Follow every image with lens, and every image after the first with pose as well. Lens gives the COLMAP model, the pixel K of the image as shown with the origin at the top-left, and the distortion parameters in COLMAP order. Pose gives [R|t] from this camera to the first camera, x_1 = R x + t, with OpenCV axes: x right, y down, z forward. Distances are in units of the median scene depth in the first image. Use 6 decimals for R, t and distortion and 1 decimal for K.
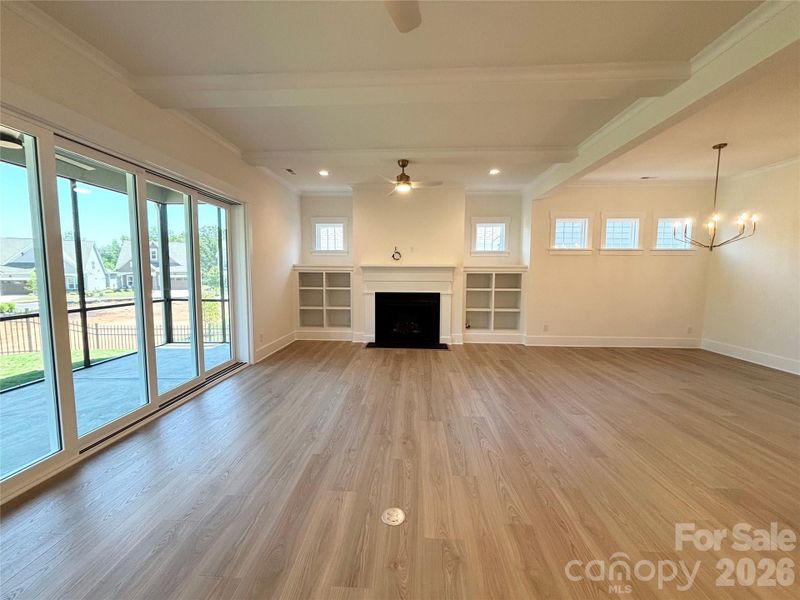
lens RADIAL K [[325.0, 0, 397.5], [0, 325.0, 299.2], [0, 0, 1]] dist [0.001258, -0.000486]
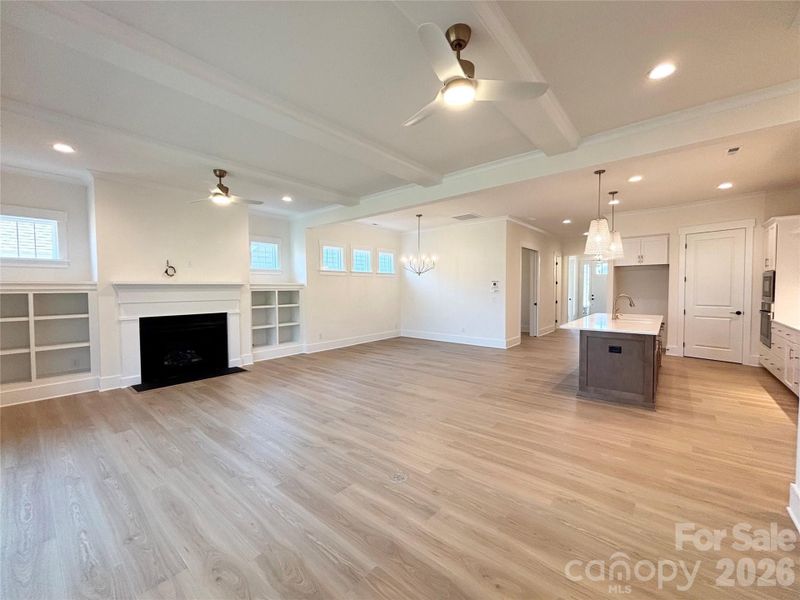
lens RADIAL K [[325.0, 0, 397.5], [0, 325.0, 299.2], [0, 0, 1]] dist [0.001258, -0.000486]
pose [[0.605854, -0.036230, 0.794751, -0.311019], [0.077338, 0.996913, -0.013511, -0.007713], [-0.791808, 0.069650, 0.606786, 0.049631]]
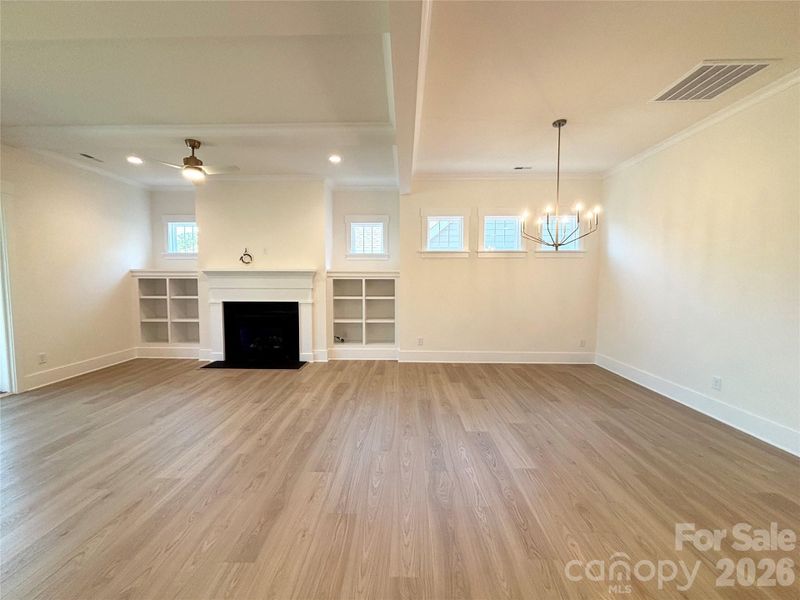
lens RADIAL K [[325.0, 0, 397.5], [0, 325.0, 299.2], [0, 0, 1]] dist [0.001258, -0.000486]
pose [[0.999608, -0.005067, 0.027523, 0.369868], [0.005599, 0.999798, -0.019279, -0.008759], [-0.027420, 0.019425, 0.999435, 0.134625]]
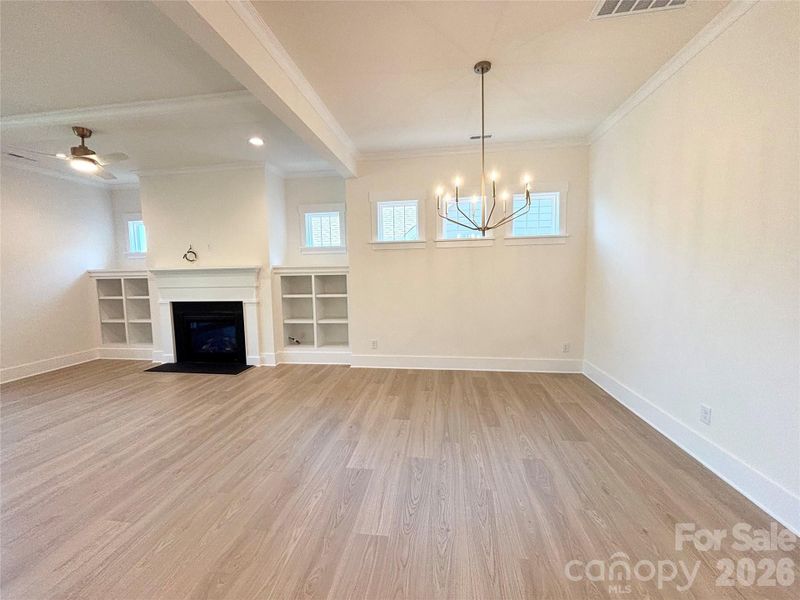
lens RADIAL K [[325.0, 0, 397.5], [0, 325.0, 299.2], [0, 0, 1]] dist [0.001258, -0.000486]
pose [[0.995219, -0.016451, -0.096276, 0.585276], [0.016625, 0.999861, 0.000999, -0.019212], [0.096246, -0.002595, 0.995354, 0.242777]]
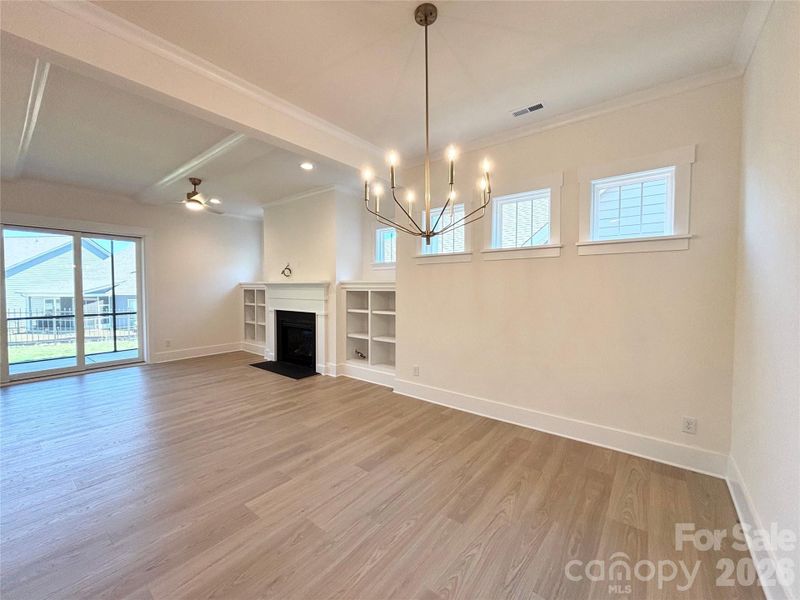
lens RADIAL K [[325.0, 0, 397.5], [0, 325.0, 299.2], [0, 0, 1]] dist [0.001258, -0.000486]
pose [[0.811095, 0.016784, -0.584674, 0.817401], [-0.045513, 0.998369, -0.034478, -0.036713], [0.583141, 0.054576, 0.810535, 0.420108]]
